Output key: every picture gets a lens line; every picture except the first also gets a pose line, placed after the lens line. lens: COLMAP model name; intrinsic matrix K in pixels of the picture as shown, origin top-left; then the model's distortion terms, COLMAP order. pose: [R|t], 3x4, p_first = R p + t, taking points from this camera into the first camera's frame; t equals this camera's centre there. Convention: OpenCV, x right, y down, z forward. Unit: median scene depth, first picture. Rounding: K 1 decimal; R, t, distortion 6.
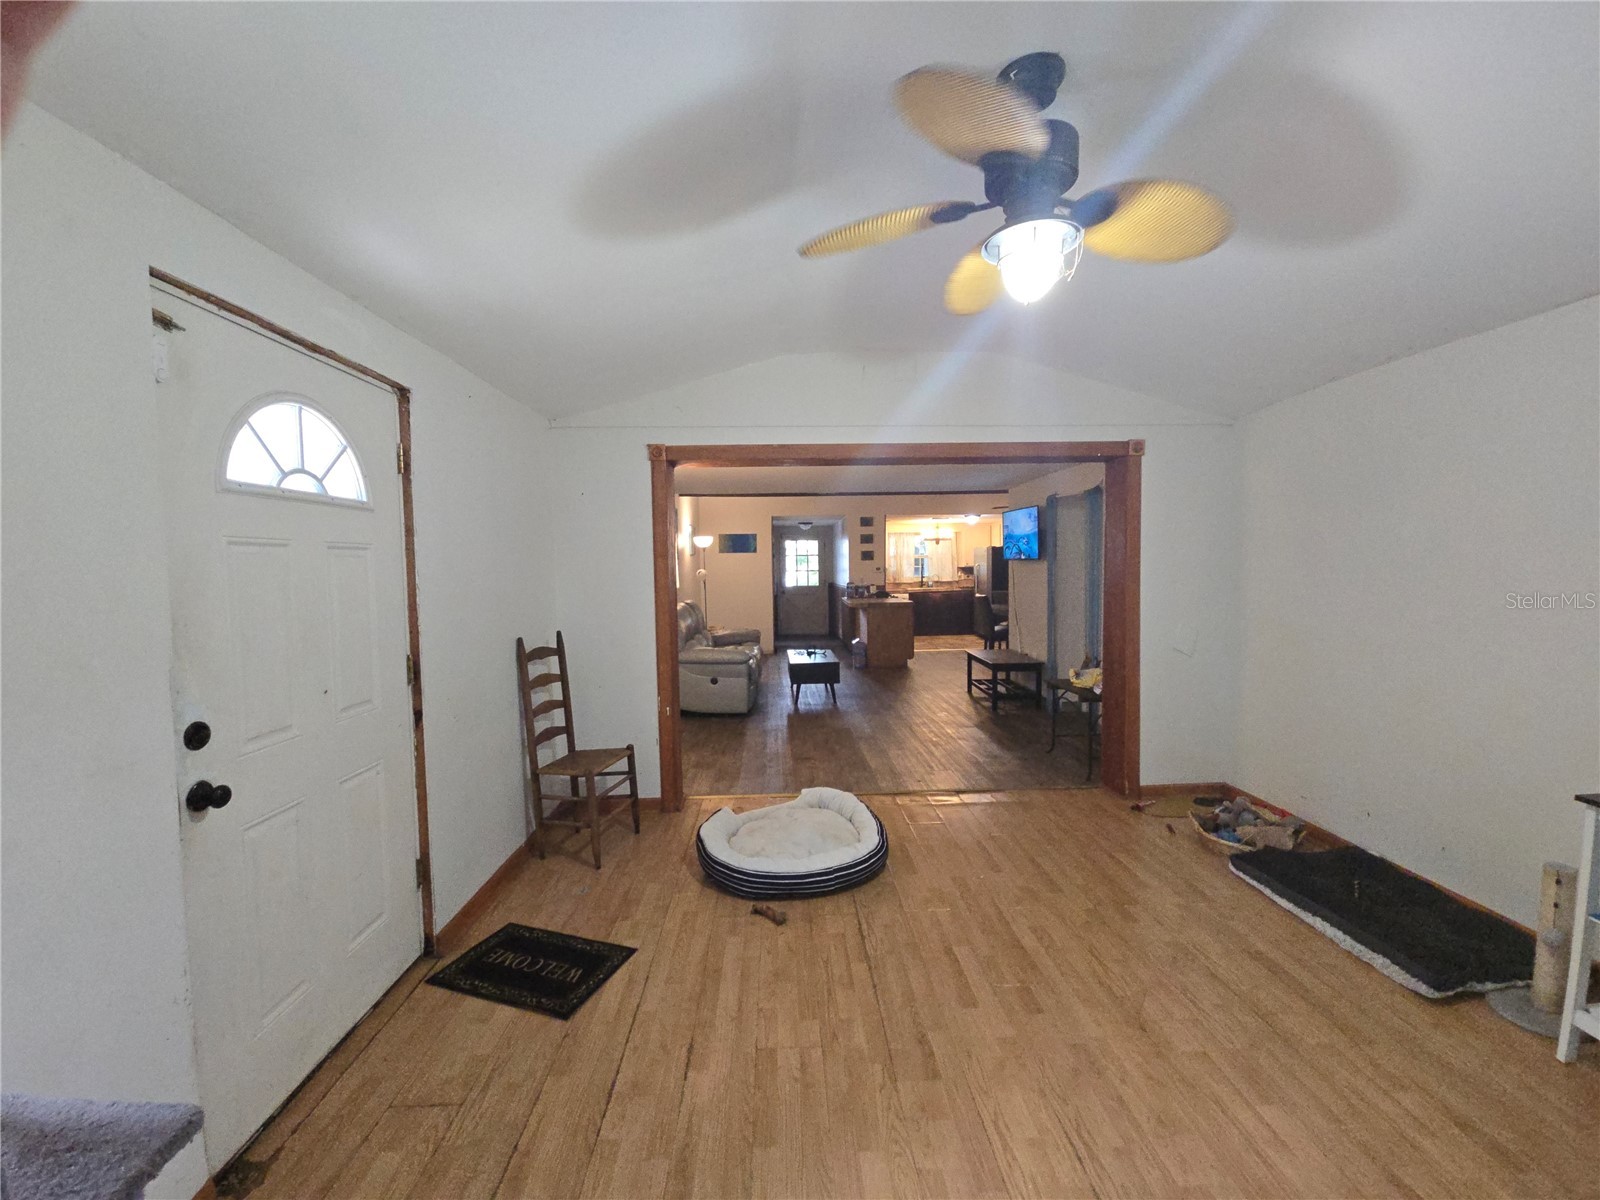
lens RADIAL K [[653.4, 0, 798.0], [0, 653.4, 604.2], [0, 0, 1]] dist [-0.002646, -0.001242]
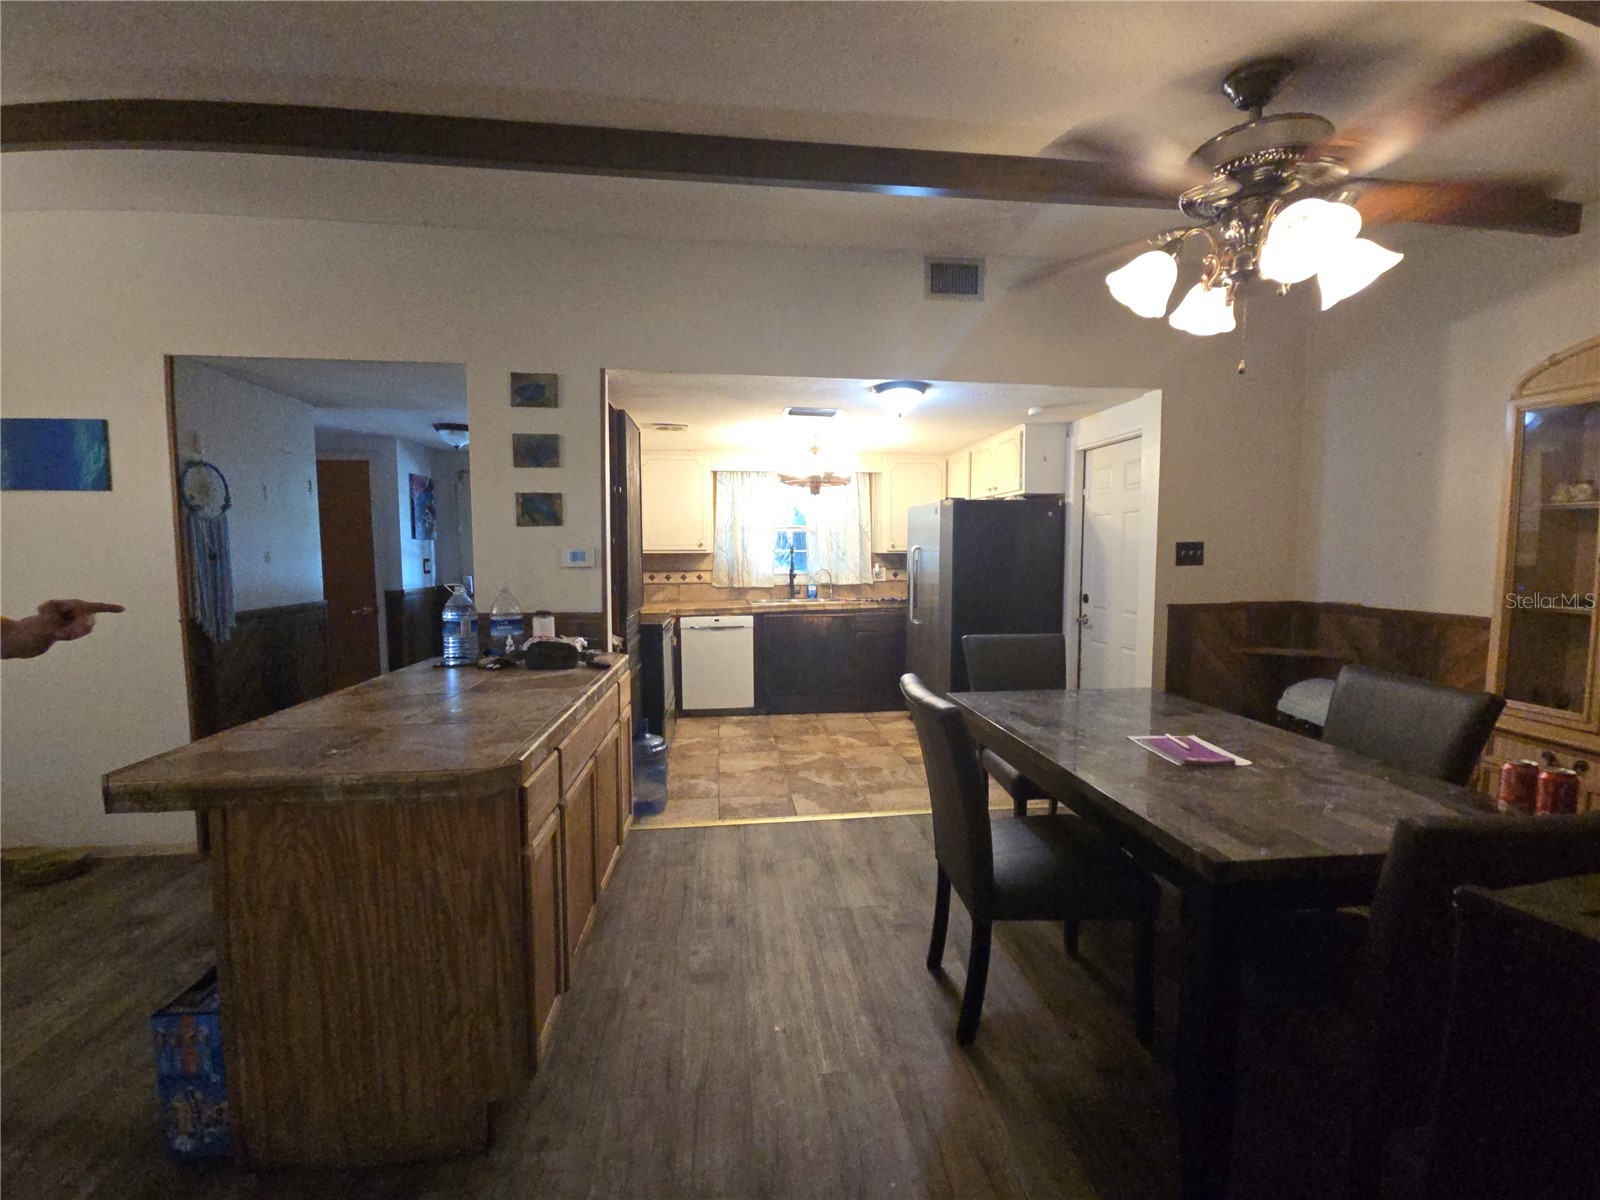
lens RADIAL K [[653.4, 0, 800.1], [0, 653.4, 597.9], [0, 0, 1]] dist [-0.002646, -0.001242]
pose [[0.996563, 0.005474, 0.082658, 0.162624], [-0.006624, 0.999885, 0.013647, -0.032780], [-0.082574, -0.014148, 0.996485, 0.578342]]
